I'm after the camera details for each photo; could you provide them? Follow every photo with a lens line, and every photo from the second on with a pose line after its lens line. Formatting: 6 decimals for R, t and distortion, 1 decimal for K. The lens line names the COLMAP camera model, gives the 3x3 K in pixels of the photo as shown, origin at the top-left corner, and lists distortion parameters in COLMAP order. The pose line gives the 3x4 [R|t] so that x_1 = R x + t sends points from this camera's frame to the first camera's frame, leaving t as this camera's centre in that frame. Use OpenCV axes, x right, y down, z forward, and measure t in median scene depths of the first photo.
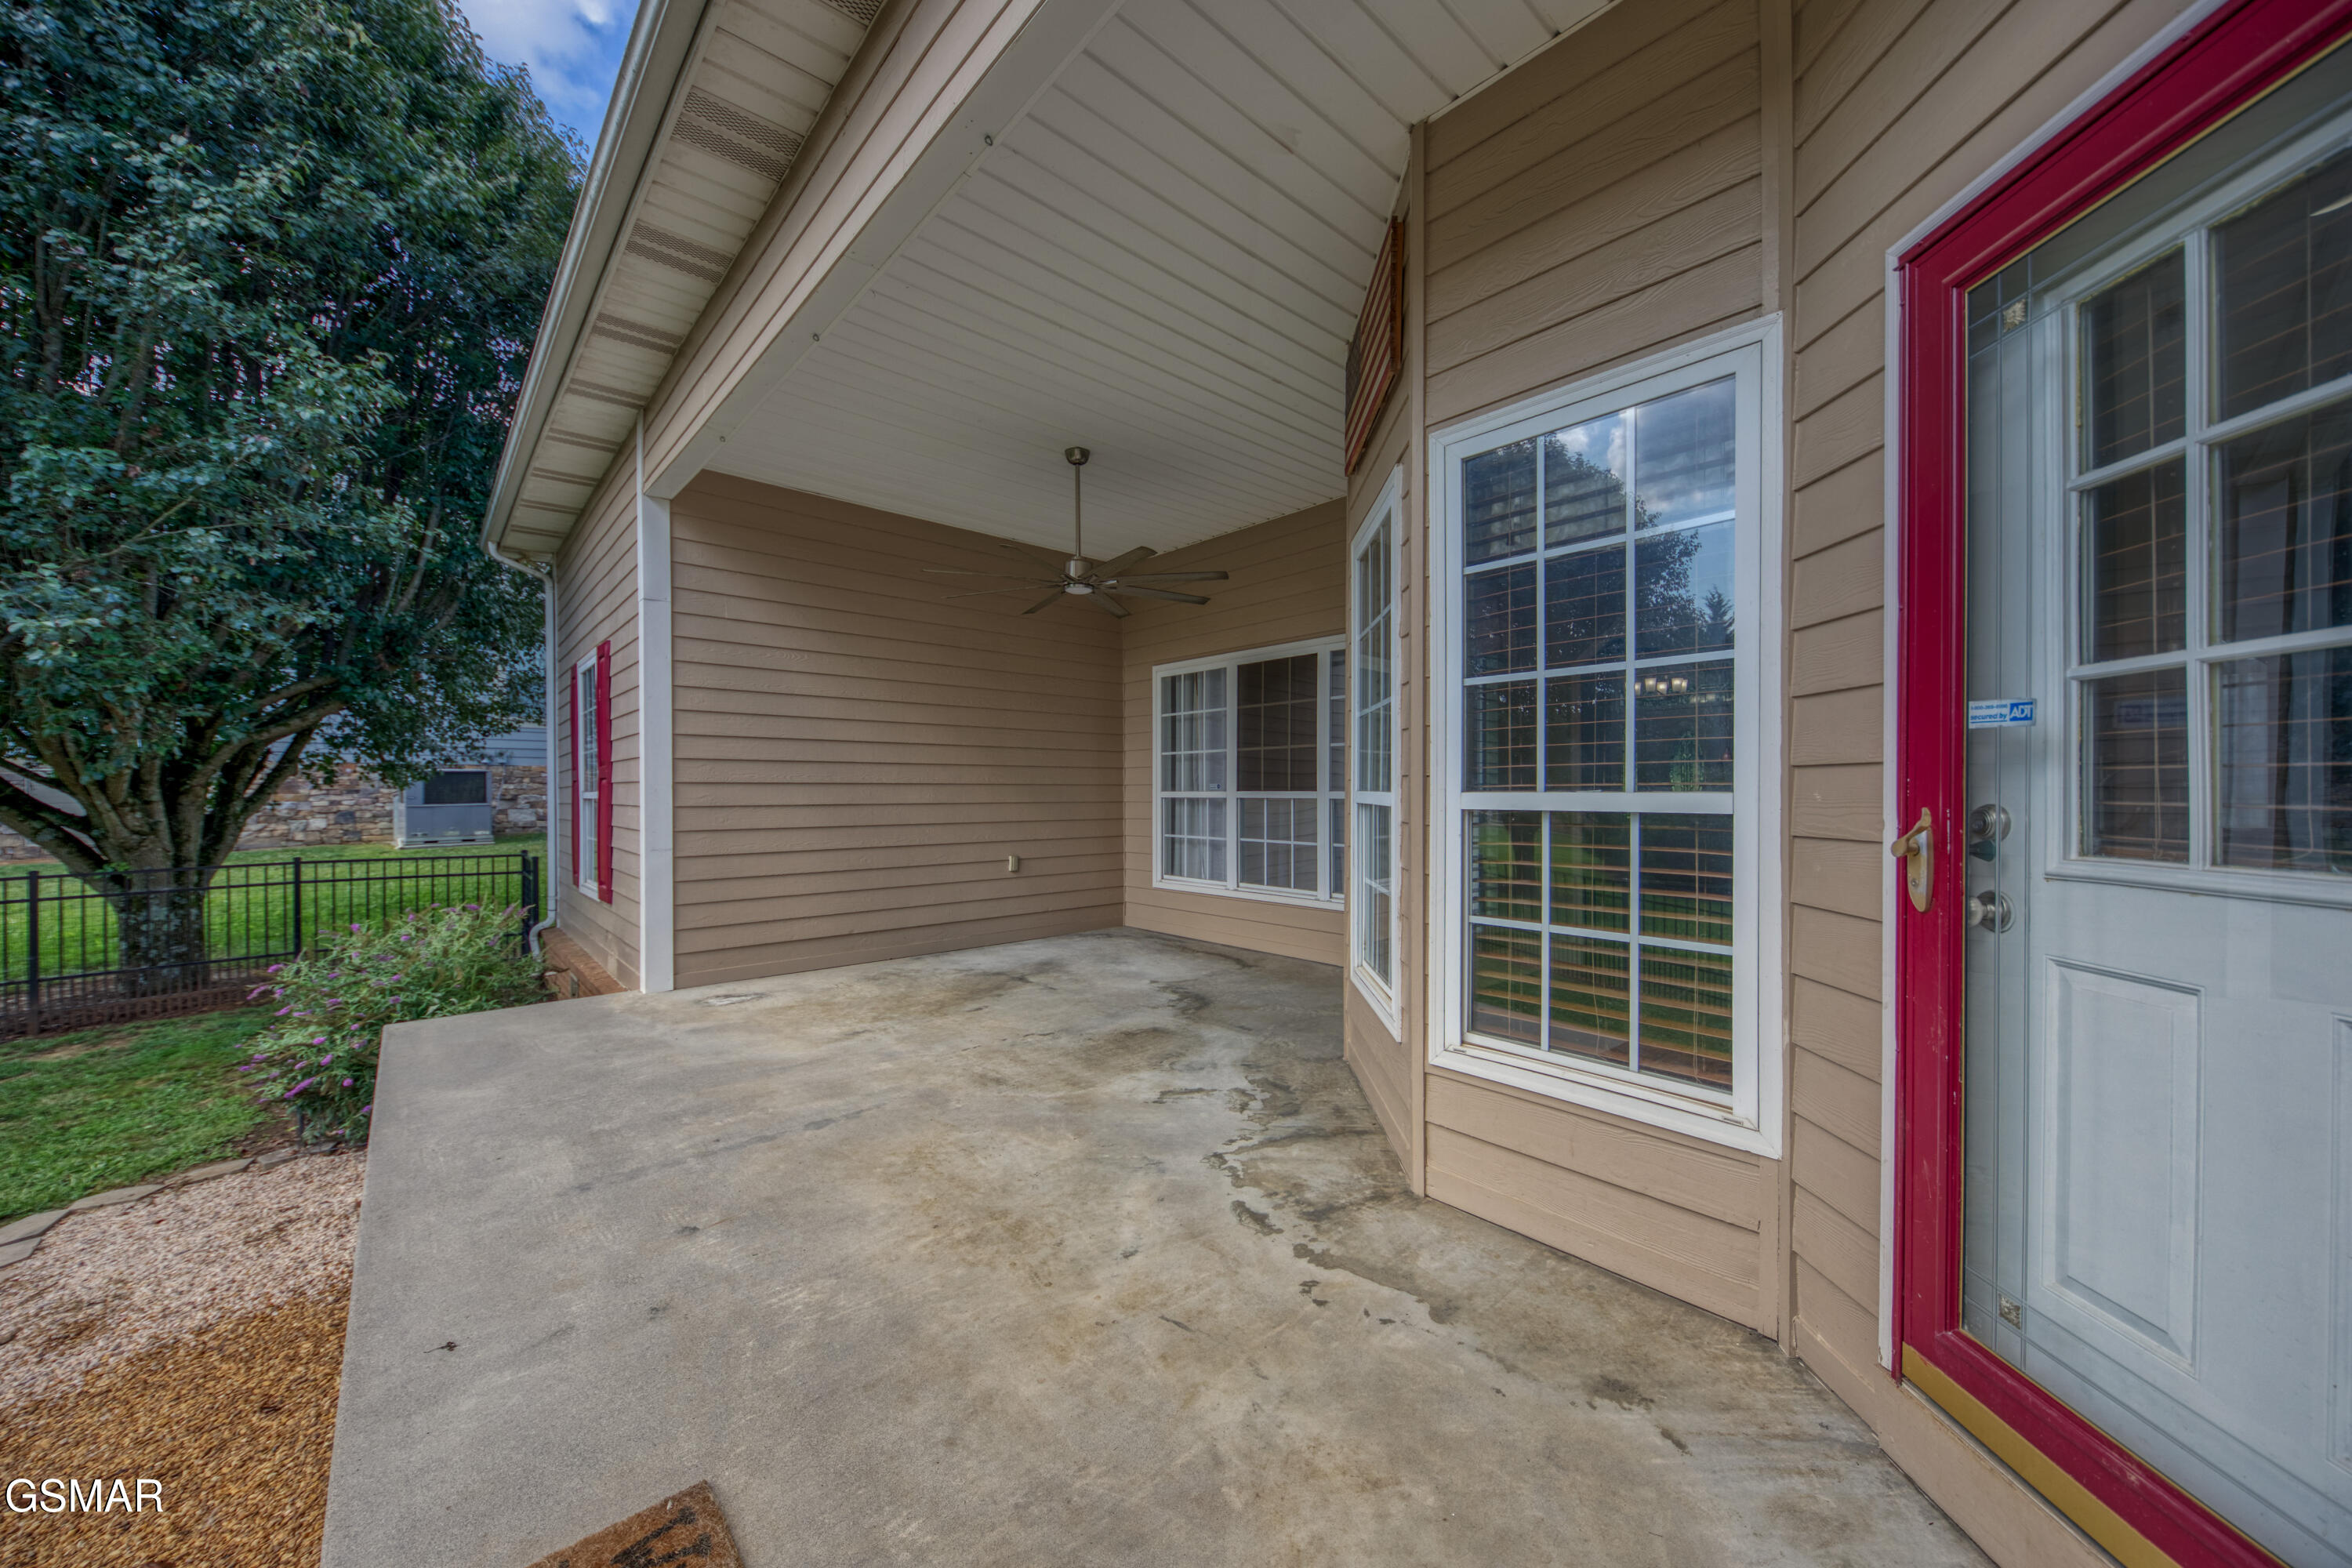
lens RADIAL K [[843.8, 0, 1180.6], [0, 843.8, 794.7], [0, 0, 1]] dist [0.001762, -0.001547]
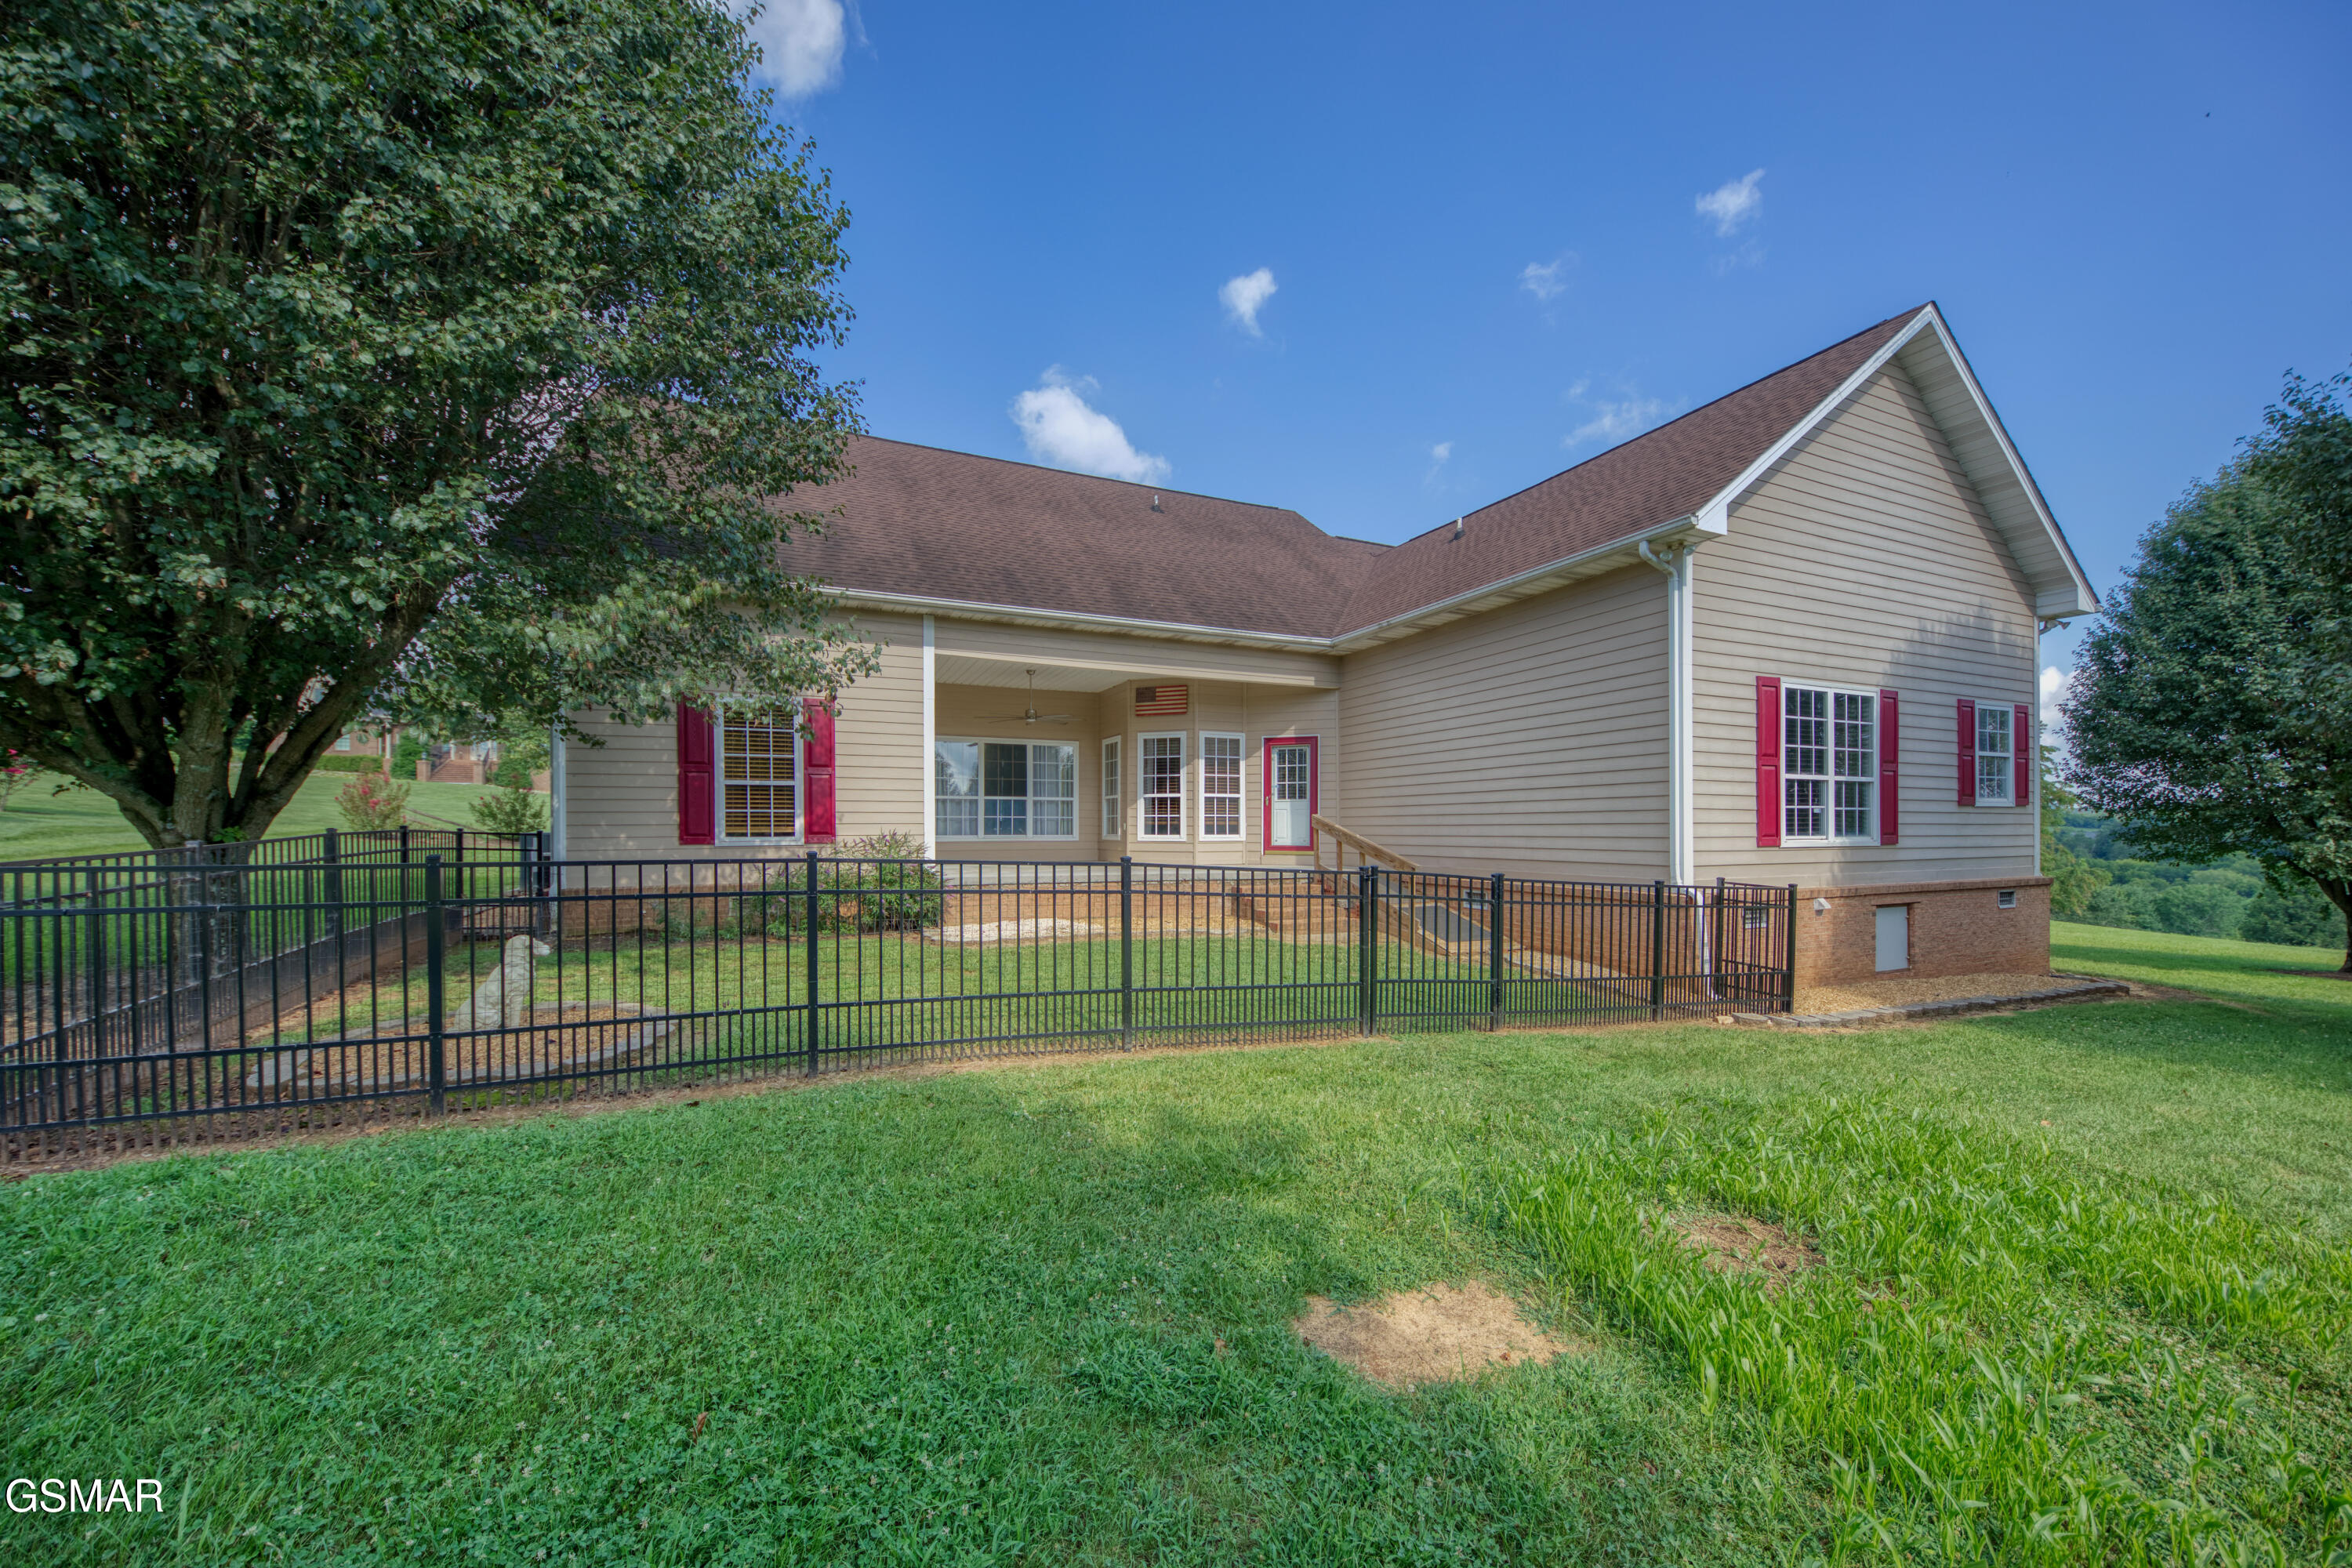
lens RADIAL K [[843.8, 0, 1174.4], [0, 843.8, 828.1], [0, 0, 1]] dist [0.001762, -0.001547]
pose [[0.293898, 0.008097, 0.955802, -2.120401], [0.005981, 0.999929, -0.010310, 0.117348], [-0.955818, 0.008747, 0.293829, -0.205244]]
